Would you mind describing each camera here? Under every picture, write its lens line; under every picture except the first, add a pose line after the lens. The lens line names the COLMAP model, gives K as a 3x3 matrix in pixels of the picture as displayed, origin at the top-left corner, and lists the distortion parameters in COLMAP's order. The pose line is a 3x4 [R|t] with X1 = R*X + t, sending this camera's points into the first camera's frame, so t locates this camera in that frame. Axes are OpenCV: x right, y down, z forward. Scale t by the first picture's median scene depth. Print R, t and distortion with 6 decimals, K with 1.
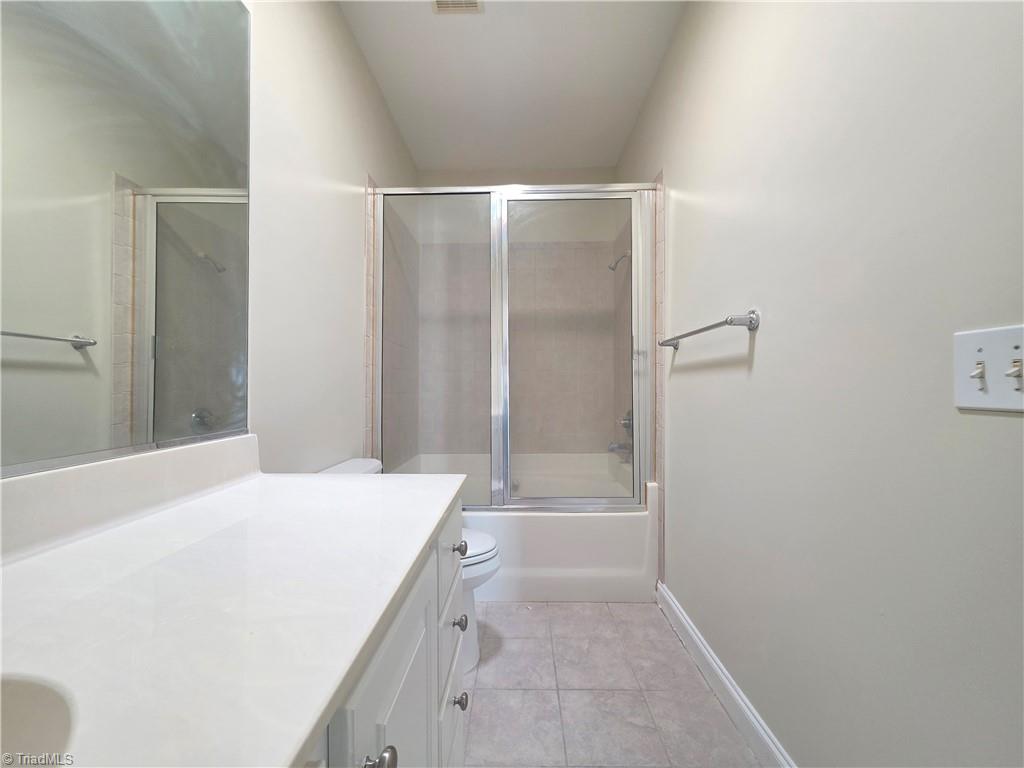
lens RADIAL K [[411.0, 0, 510.5], [0, 411.0, 383.4], [0, 0, 1]] dist [0.003402, -0.000305]
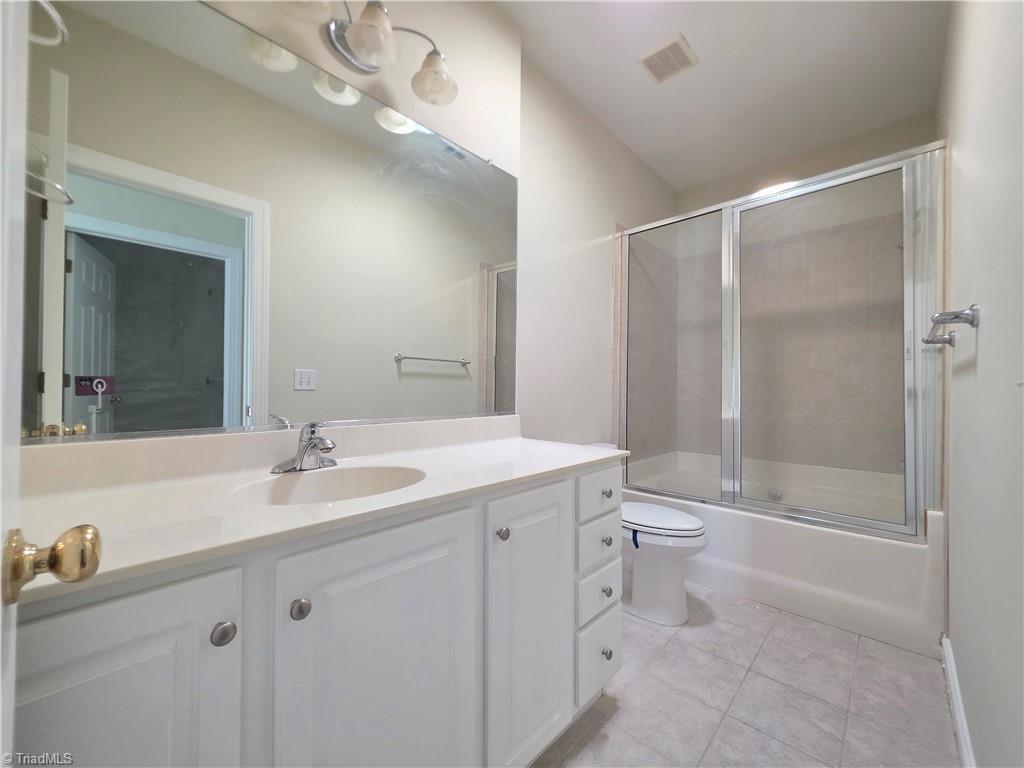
lens RADIAL K [[411.0, 0, 512.6], [0, 411.0, 384.7], [0, 0, 1]] dist [0.003402, -0.000305]
pose [[0.744881, 0.003736, -0.667187, 0.275768], [-0.005934, 0.999982, -0.001025, -0.002139], [0.667171, 0.004723, 0.744890, -0.169133]]
